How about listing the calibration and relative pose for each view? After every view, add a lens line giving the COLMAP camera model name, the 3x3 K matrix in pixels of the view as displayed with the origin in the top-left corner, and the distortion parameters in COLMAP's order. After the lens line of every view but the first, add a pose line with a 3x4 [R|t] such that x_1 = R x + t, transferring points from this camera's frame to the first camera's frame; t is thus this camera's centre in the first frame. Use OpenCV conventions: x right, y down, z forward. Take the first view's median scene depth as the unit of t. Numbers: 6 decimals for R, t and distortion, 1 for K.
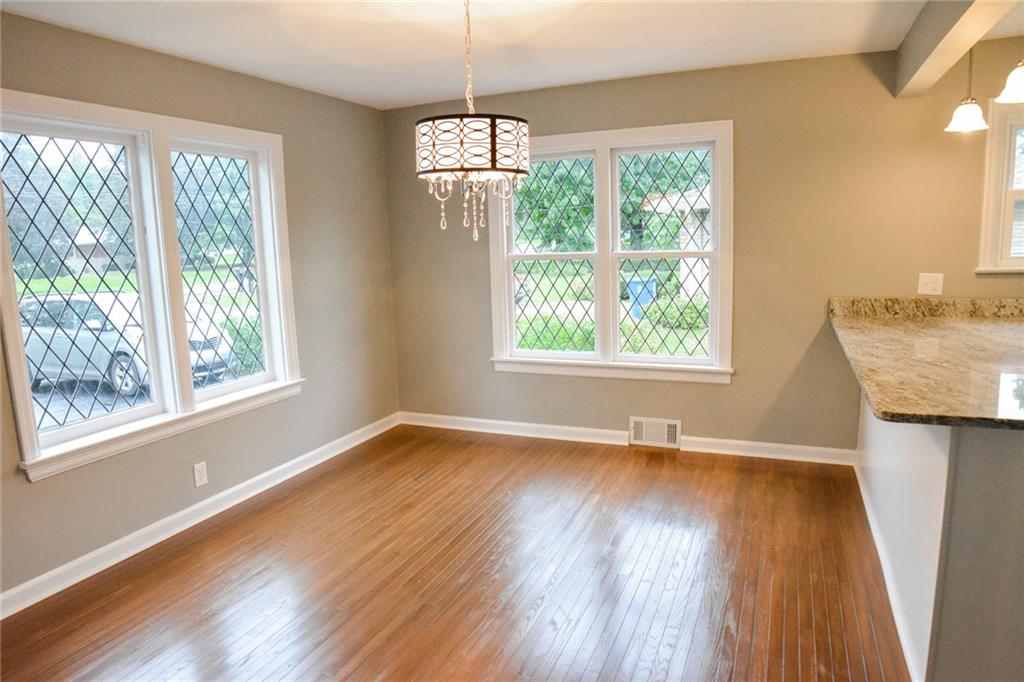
lens RADIAL K [[638.0, 0, 512.8], [0, 638.0, 342.9], [0, 0, 1]] dist [-0.094769, 0.026946]
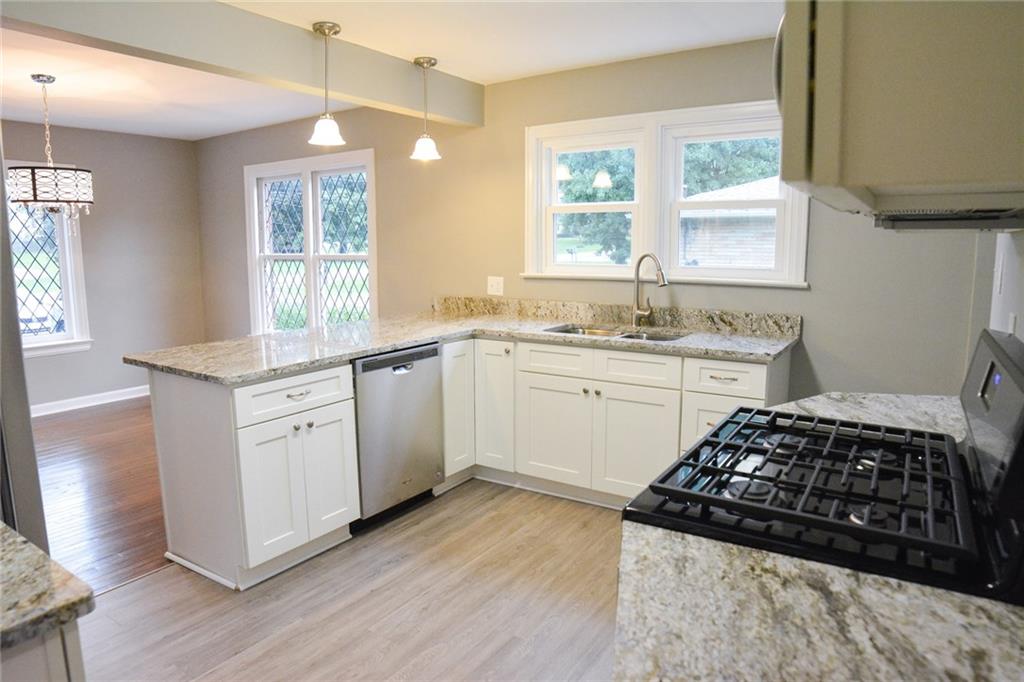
lens RADIAL K [[638.0, 0, 504.8], [0, 638.0, 341.6], [0, 0, 1]] dist [-0.094769, 0.026946]
pose [[0.981718, 0.059378, -0.180843, 0.923778], [-0.060200, 0.998186, 0.000942, 0.007006], [0.180571, 0.009962, 0.983511, -0.190010]]
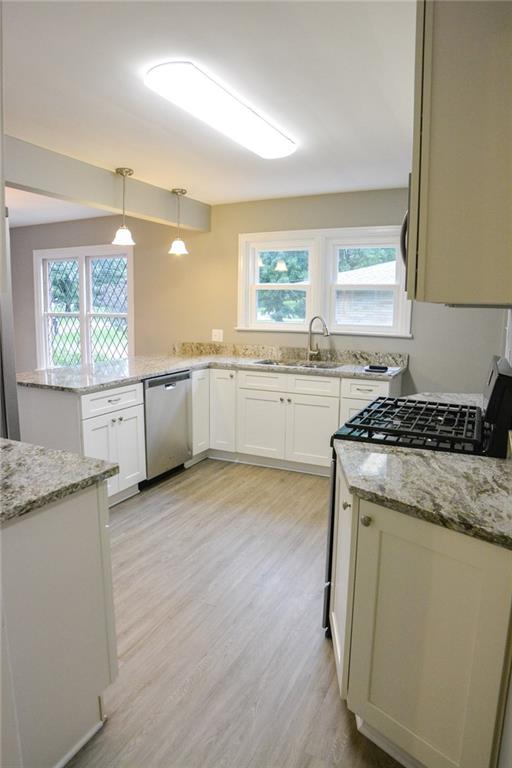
lens RADIAL K [[478.5, 0, 257.1], [0, 478.5, 386.7], [0, 0, 1]] dist [-0.094769, 0.026946]
pose [[0.997566, 0.056184, -0.041287, 0.862903], [-0.055897, 0.998404, 0.008069, 0.035987], [0.041675, -0.005741, 0.999115, -0.400315]]
